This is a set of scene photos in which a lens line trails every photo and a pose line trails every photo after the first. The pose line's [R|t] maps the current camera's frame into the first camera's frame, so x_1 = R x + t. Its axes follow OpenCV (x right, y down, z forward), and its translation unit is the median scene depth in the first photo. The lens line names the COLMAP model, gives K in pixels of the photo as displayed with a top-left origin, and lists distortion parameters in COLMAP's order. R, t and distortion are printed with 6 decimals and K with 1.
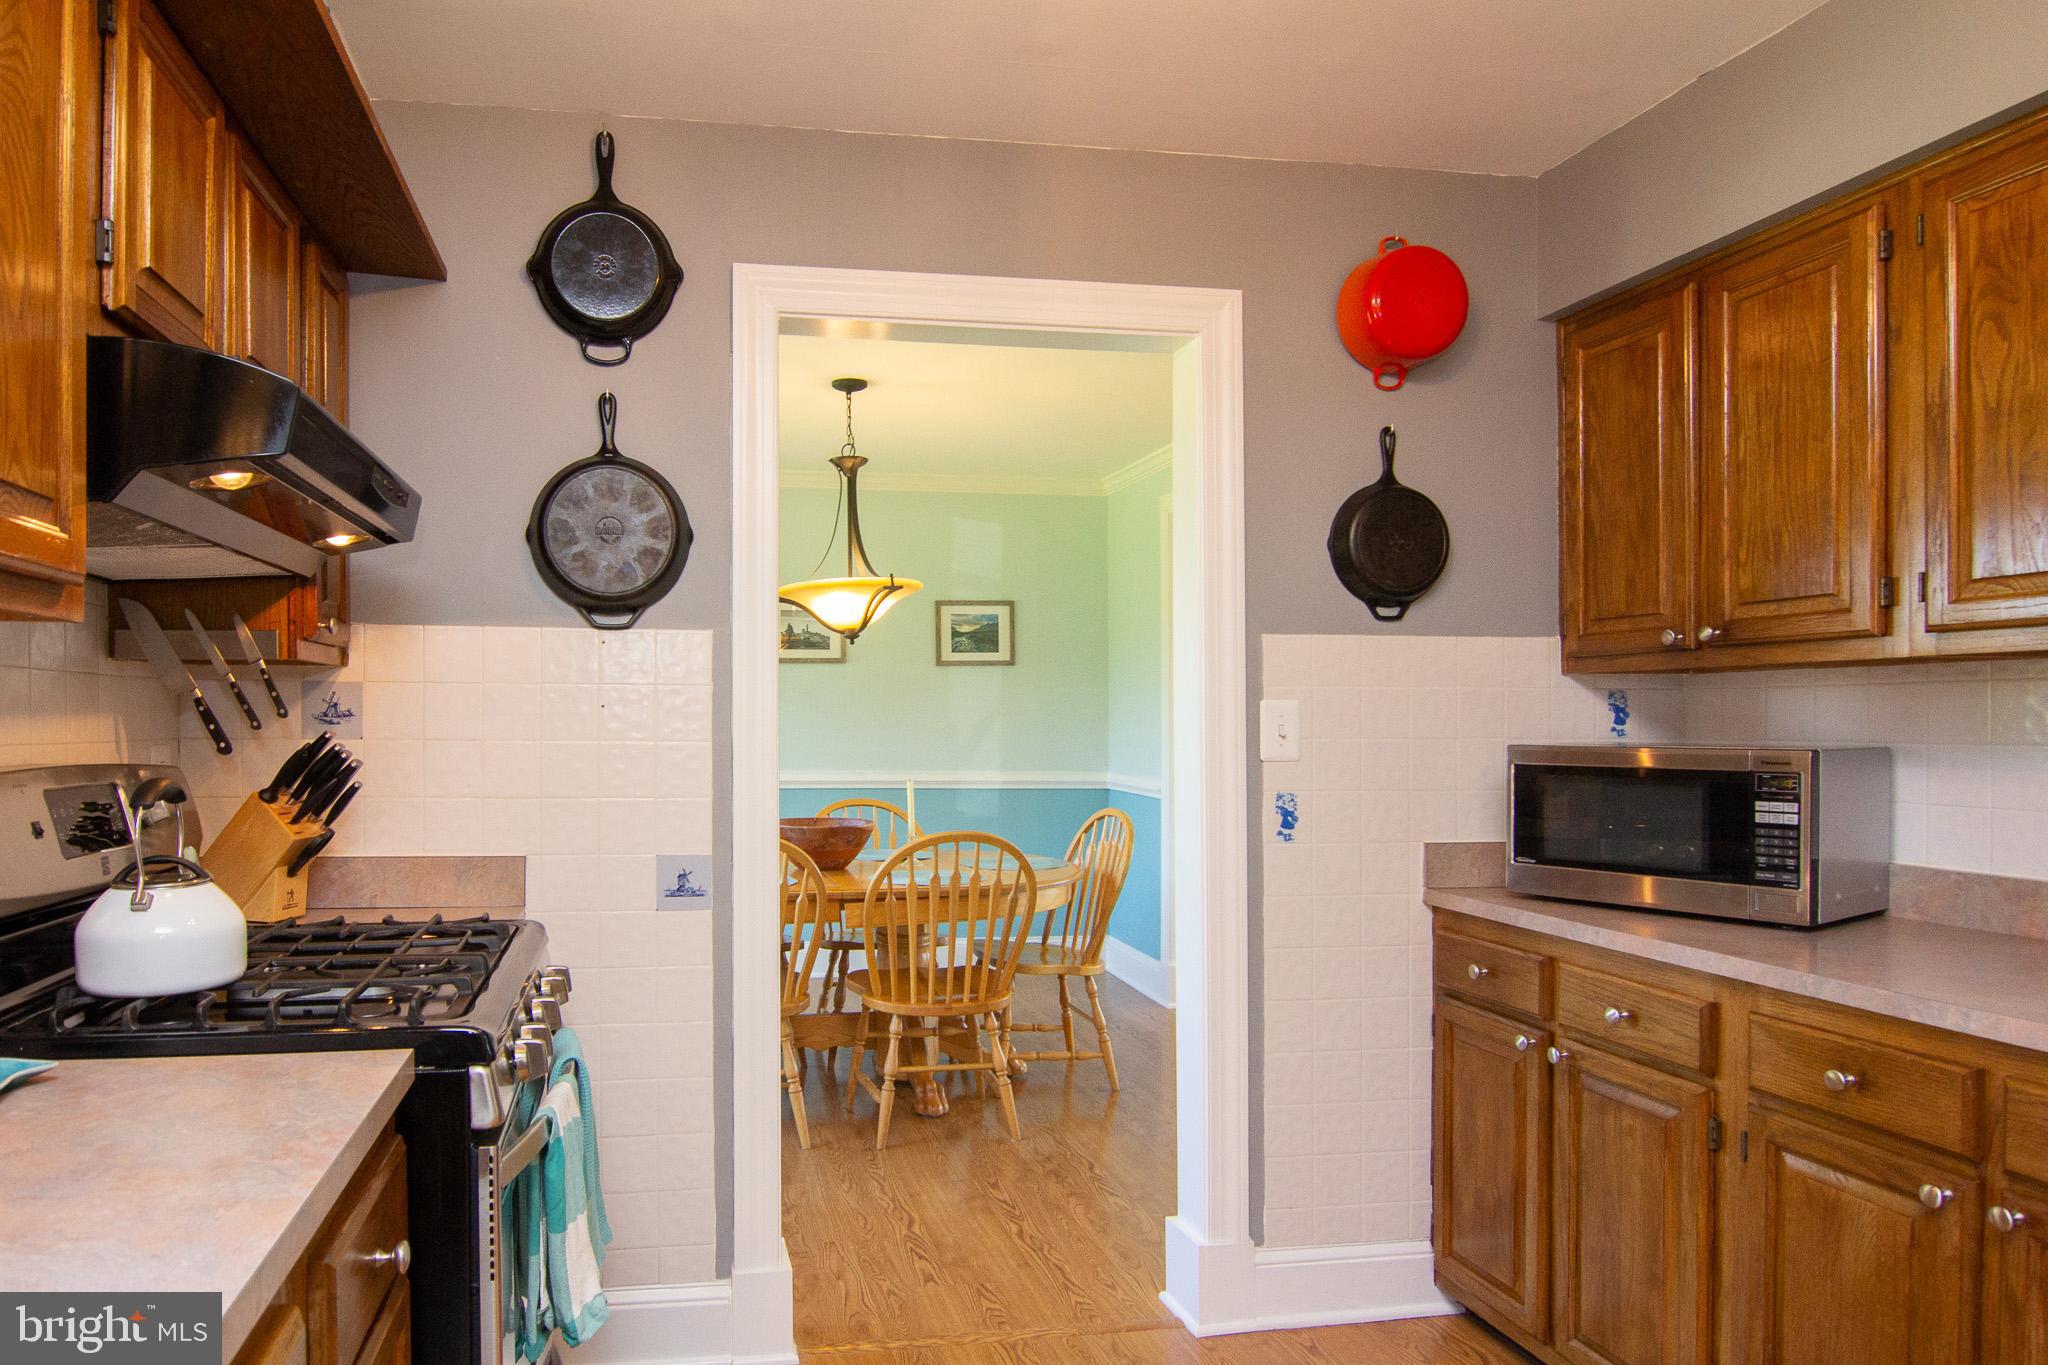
lens RADIAL K [[1262.3, 0, 833.3], [0, 1262.3, 752.9], [0, 0, 1]] dist [-0.022007, -0.000379]
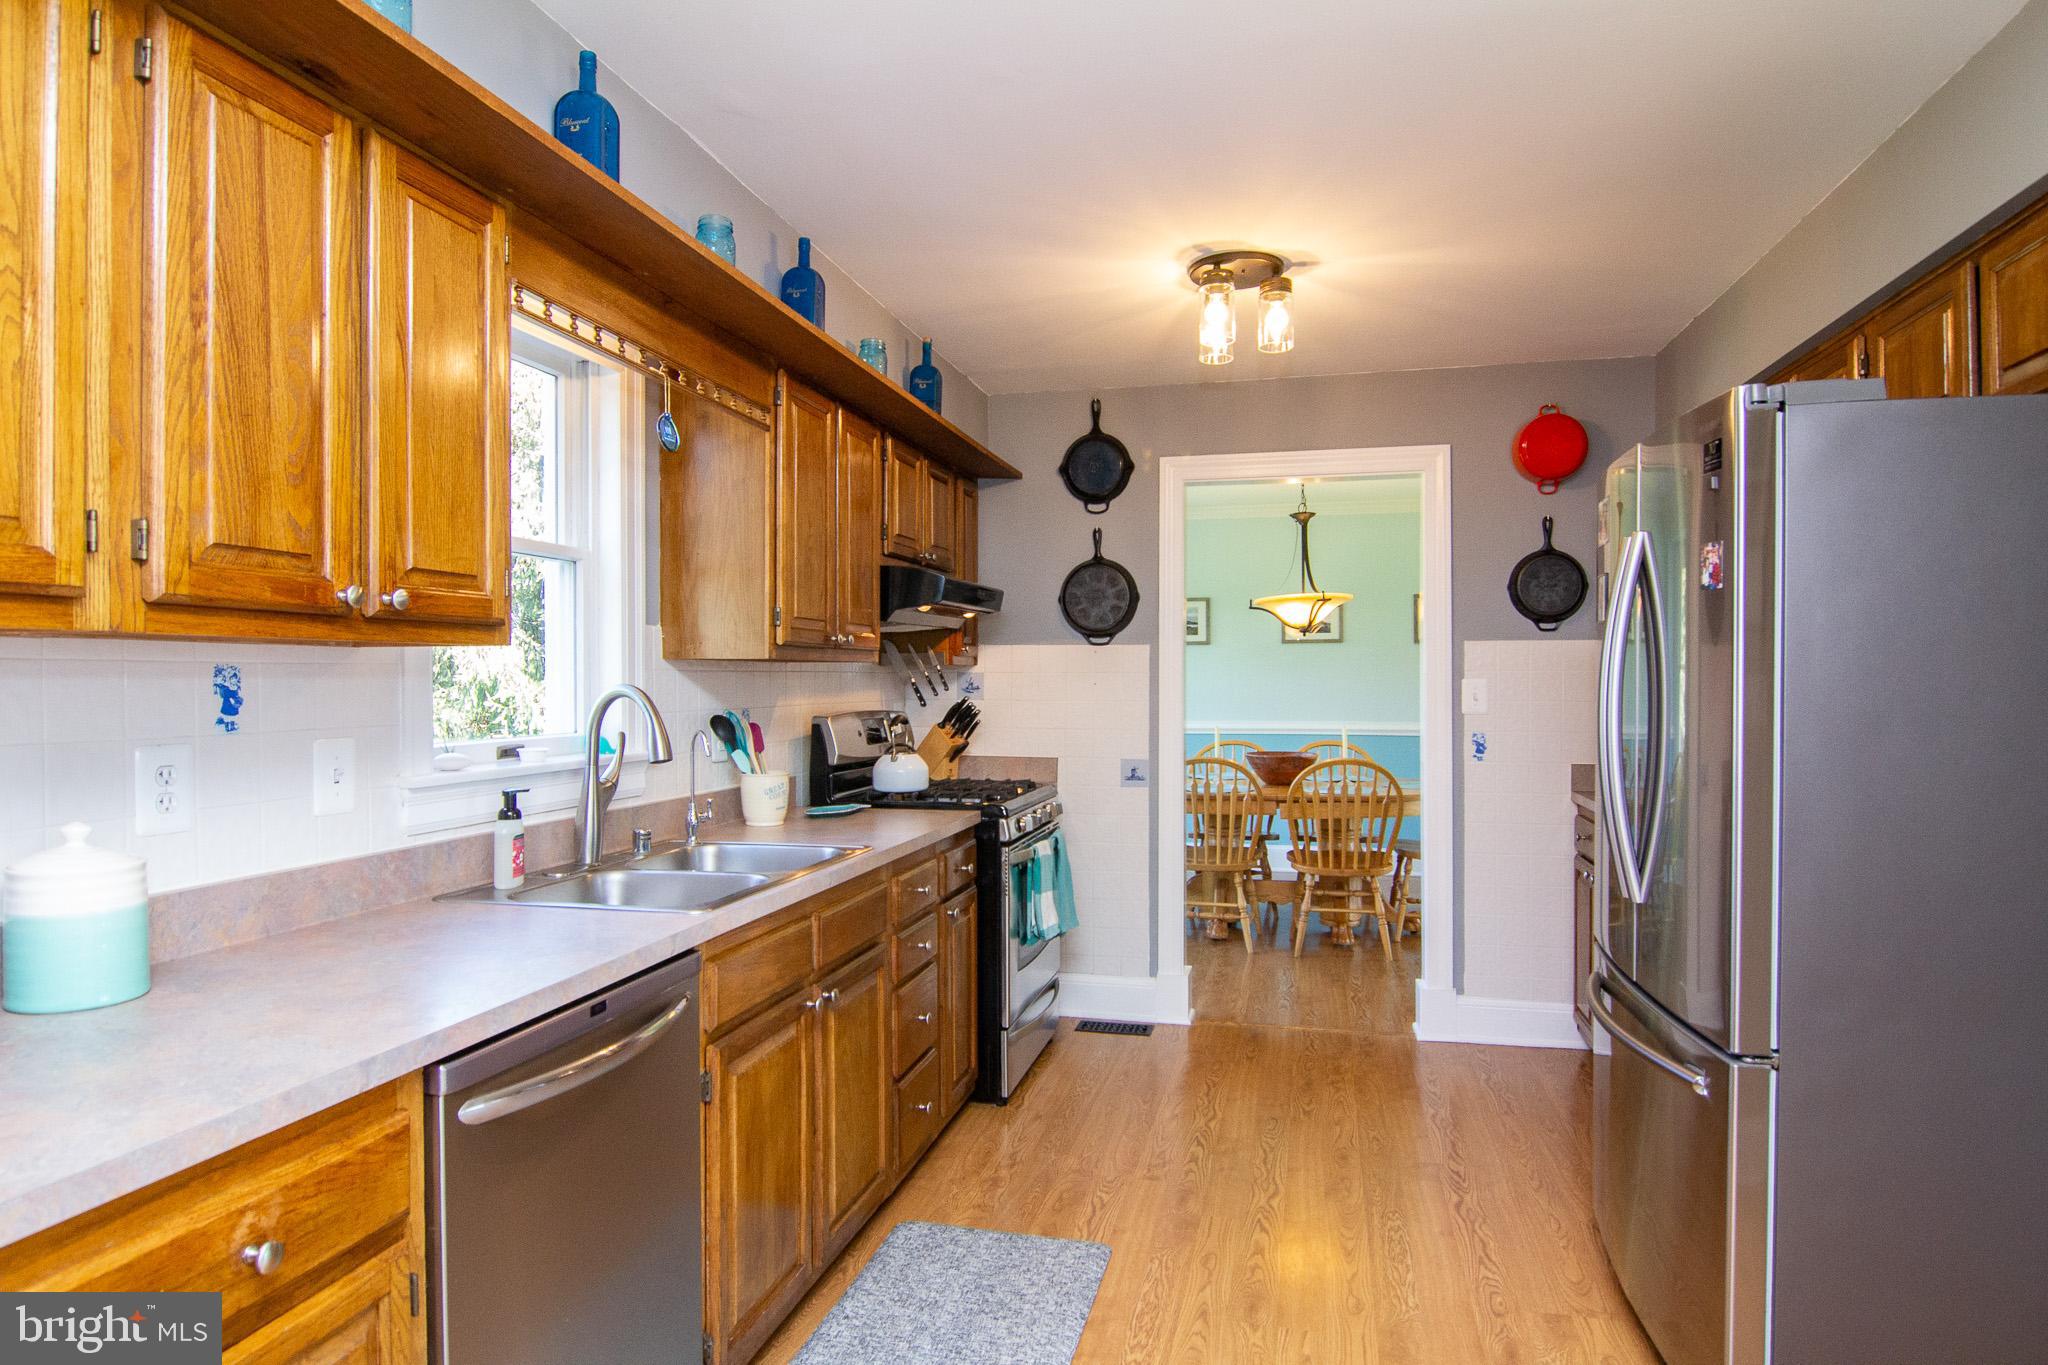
lens RADIAL K [[1214.4, 0, 1025.7], [0, 1214.4, 695.1], [0, 0, 1]] dist [-0.012931, -0.001429]
pose [[0.930361, 0.002044, -0.366639, 0.428056], [-0.005979, 0.999936, -0.009597, 0.000121], [0.366596, 0.011121, 0.930314, -0.847858]]
